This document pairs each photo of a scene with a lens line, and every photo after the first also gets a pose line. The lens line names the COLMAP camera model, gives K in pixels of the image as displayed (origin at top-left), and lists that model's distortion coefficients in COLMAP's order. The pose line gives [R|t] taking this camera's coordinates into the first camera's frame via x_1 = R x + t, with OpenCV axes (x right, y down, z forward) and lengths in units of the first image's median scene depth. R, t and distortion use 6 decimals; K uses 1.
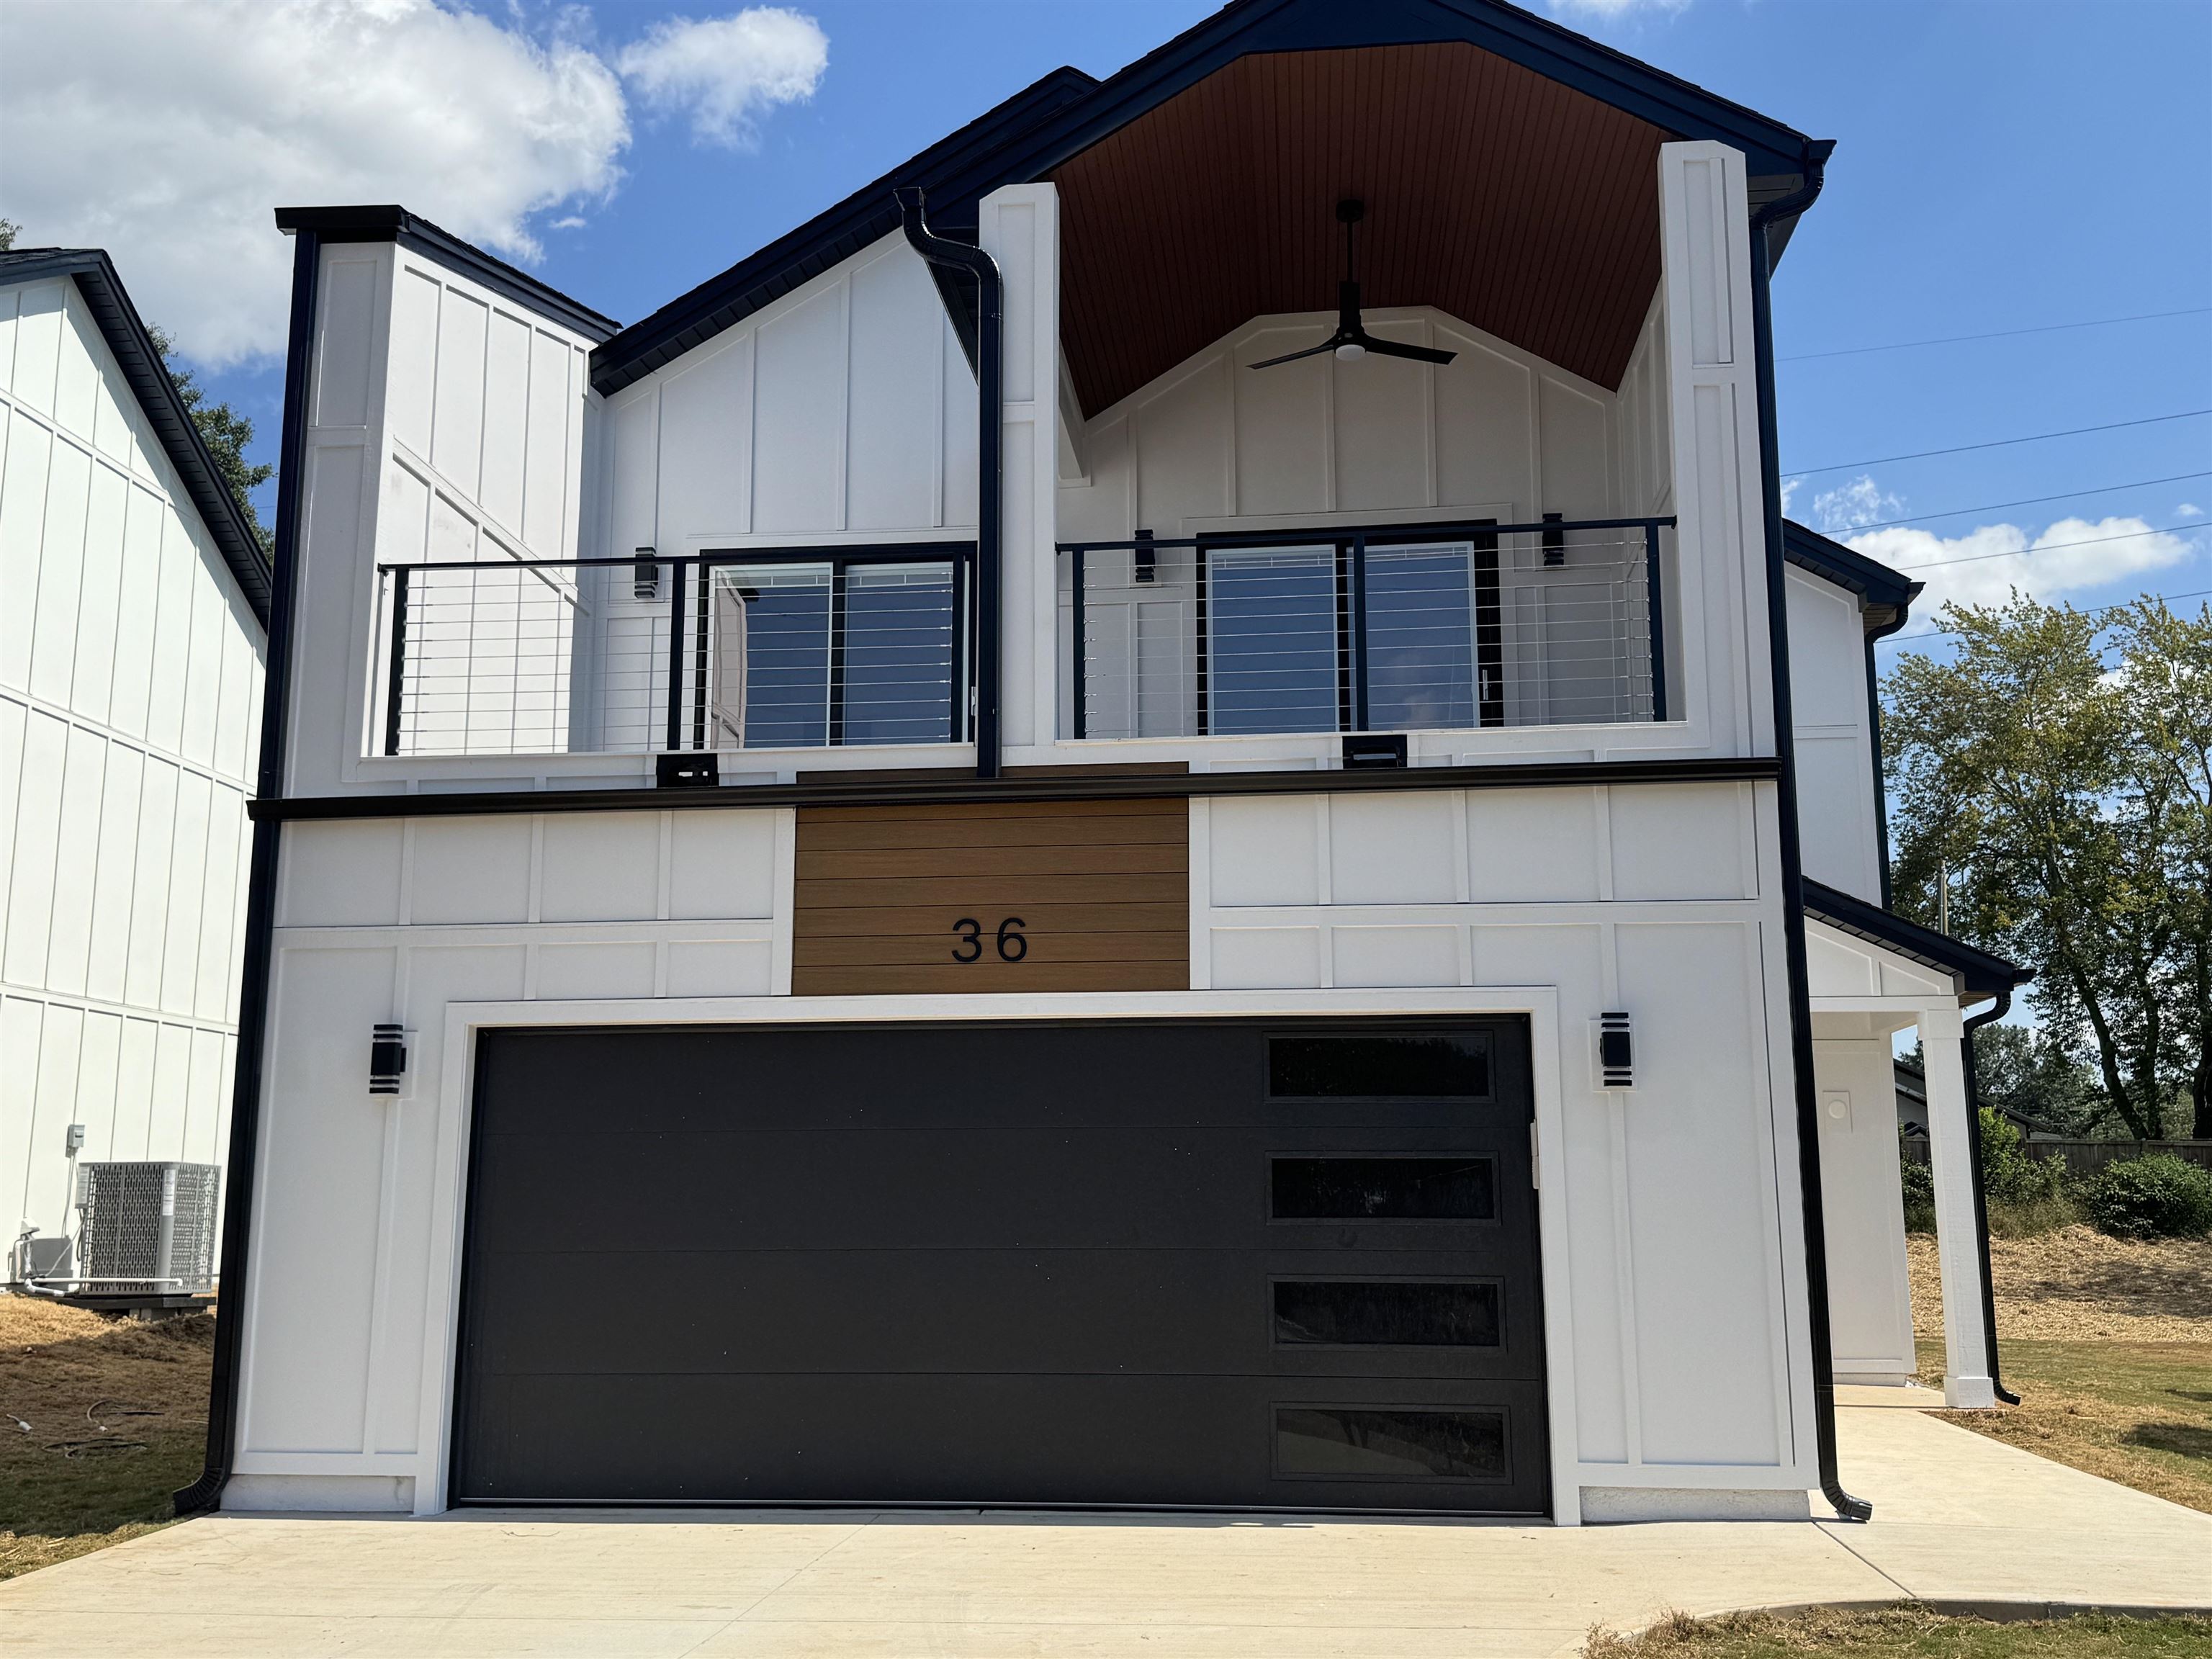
lens RADIAL K [[2104.6, 0, 1102.2], [0, 2104.6, 824.3], [0, 0, 1]] dist [0.092953, -0.144547]
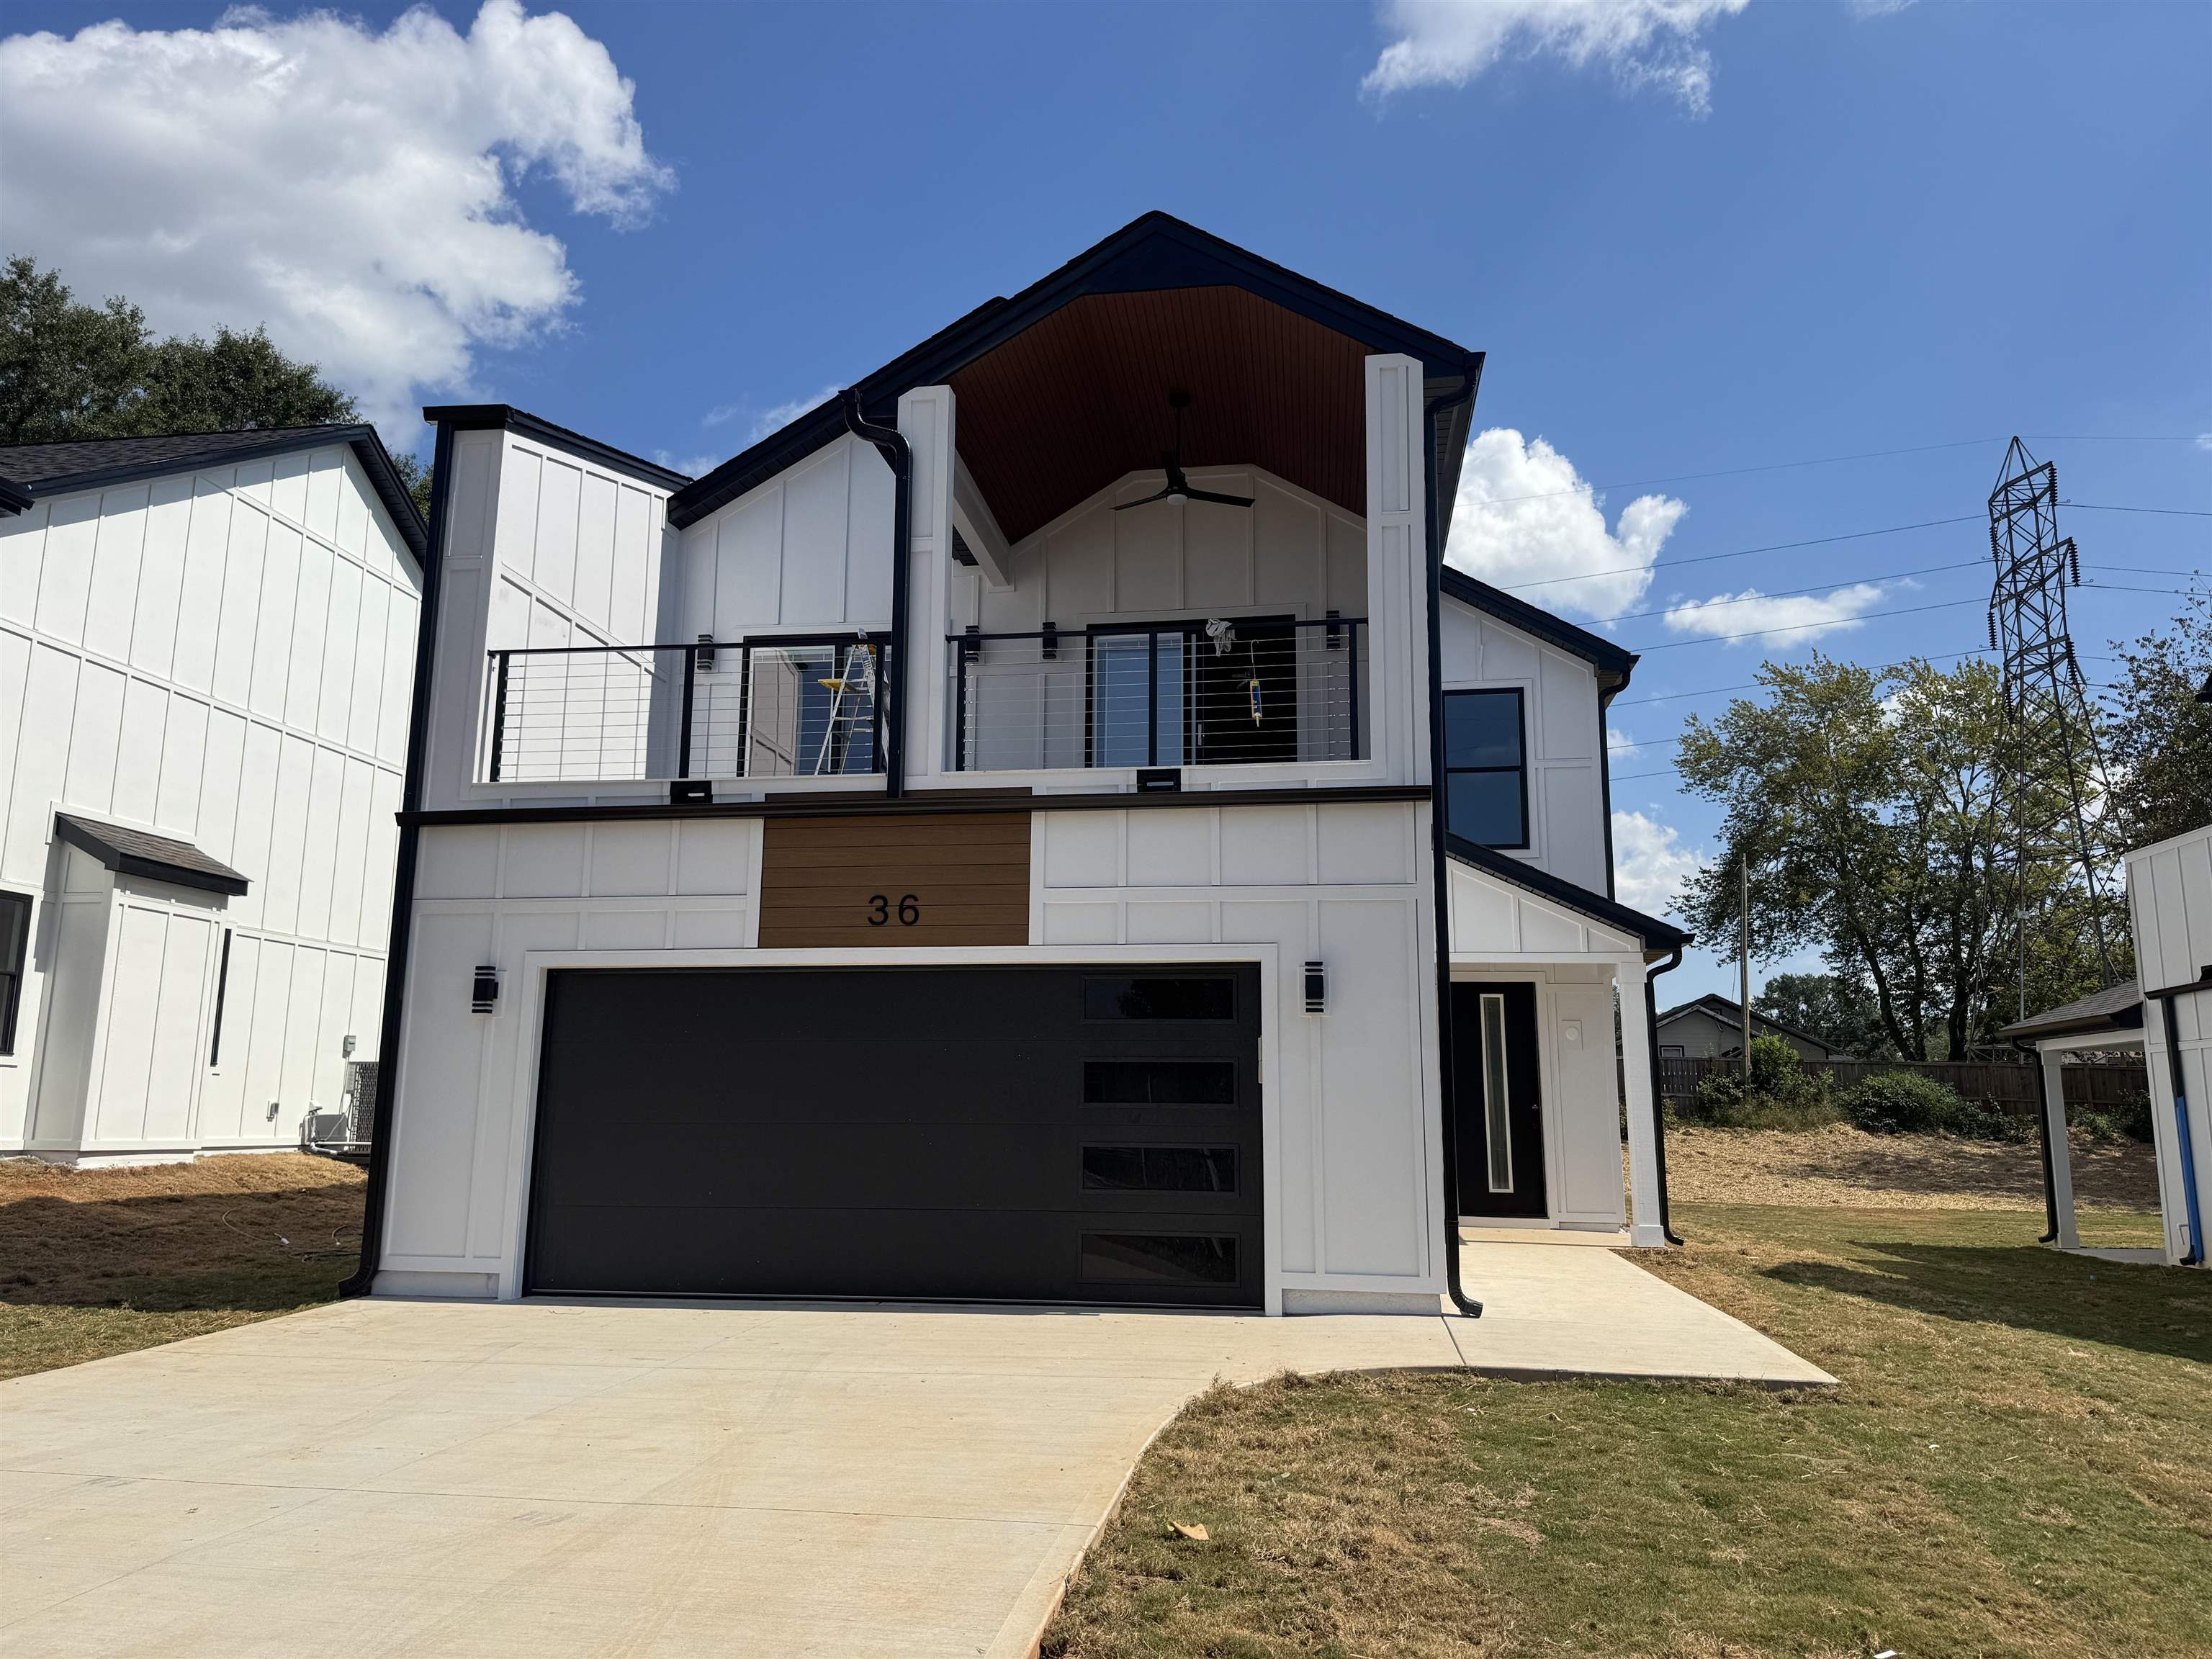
lens RADIAL K [[1543.5, 0, 1109.9], [0, 1543.5, 829.0], [0, 0, 1]] dist [0.106620, -0.164625]
pose [[0.999033, 0.002119, -0.043914, 0.130858], [-0.001977, 0.999993, 0.003279, -0.004284], [0.043921, -0.003189, 0.999030, -0.053040]]
